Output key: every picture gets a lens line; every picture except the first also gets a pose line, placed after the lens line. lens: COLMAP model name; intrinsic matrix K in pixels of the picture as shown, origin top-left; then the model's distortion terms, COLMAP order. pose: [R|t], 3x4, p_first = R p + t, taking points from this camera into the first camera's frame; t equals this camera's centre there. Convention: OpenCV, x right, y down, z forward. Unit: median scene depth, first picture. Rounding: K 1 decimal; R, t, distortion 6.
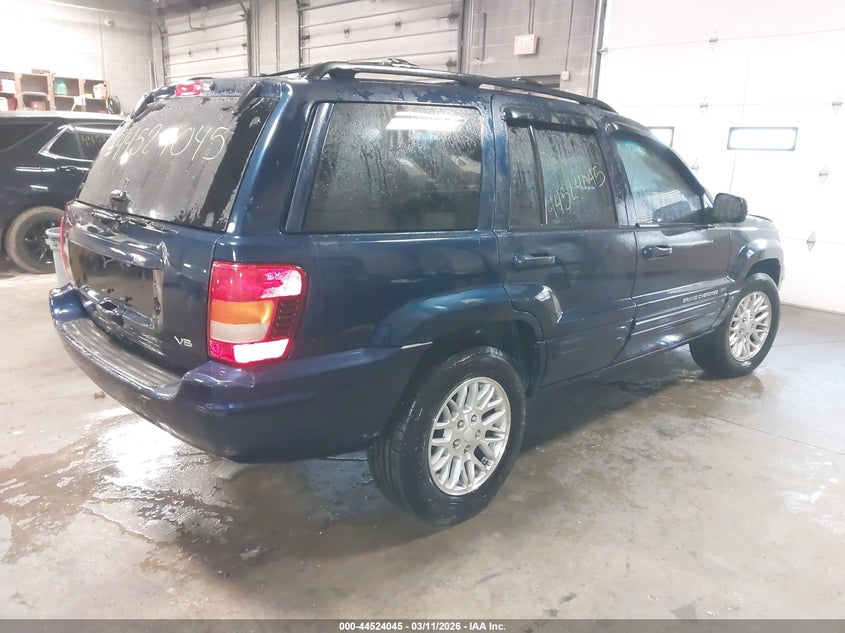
lens RADIAL K [[687.0, 0, 422.5], [0, 687.0, 316.5], [0, 0, 1]] dist [0.003272, 0.003023]
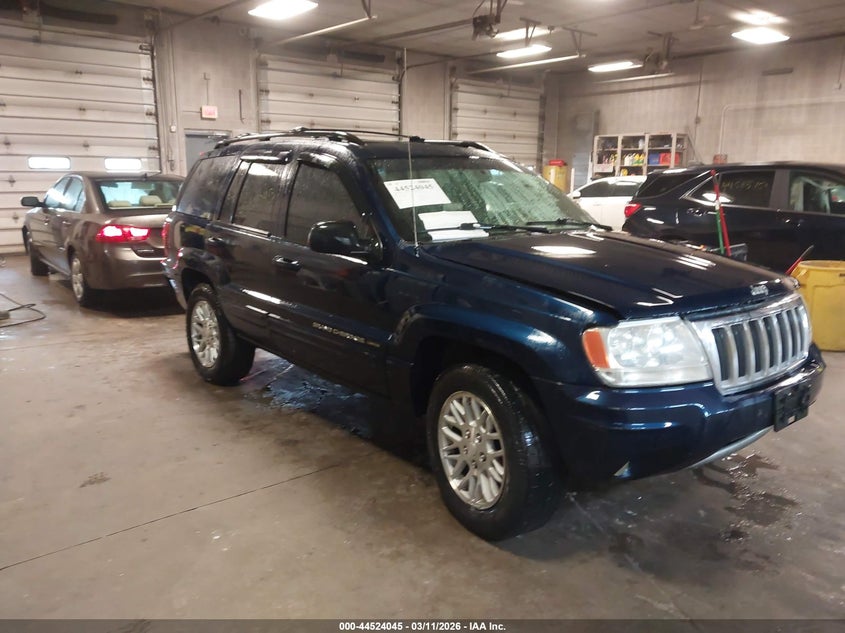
lens RADIAL K [[687.0, 0, 422.5], [0, 687.0, 316.5], [0, 0, 1]] dist [0.003272, 0.003023]
pose [[-0.071593, 0.171300, -0.982614, 1.291578], [-0.249741, 0.950684, 0.183930, -0.249184], [0.965662, 0.258567, -0.025282, 1.128638]]
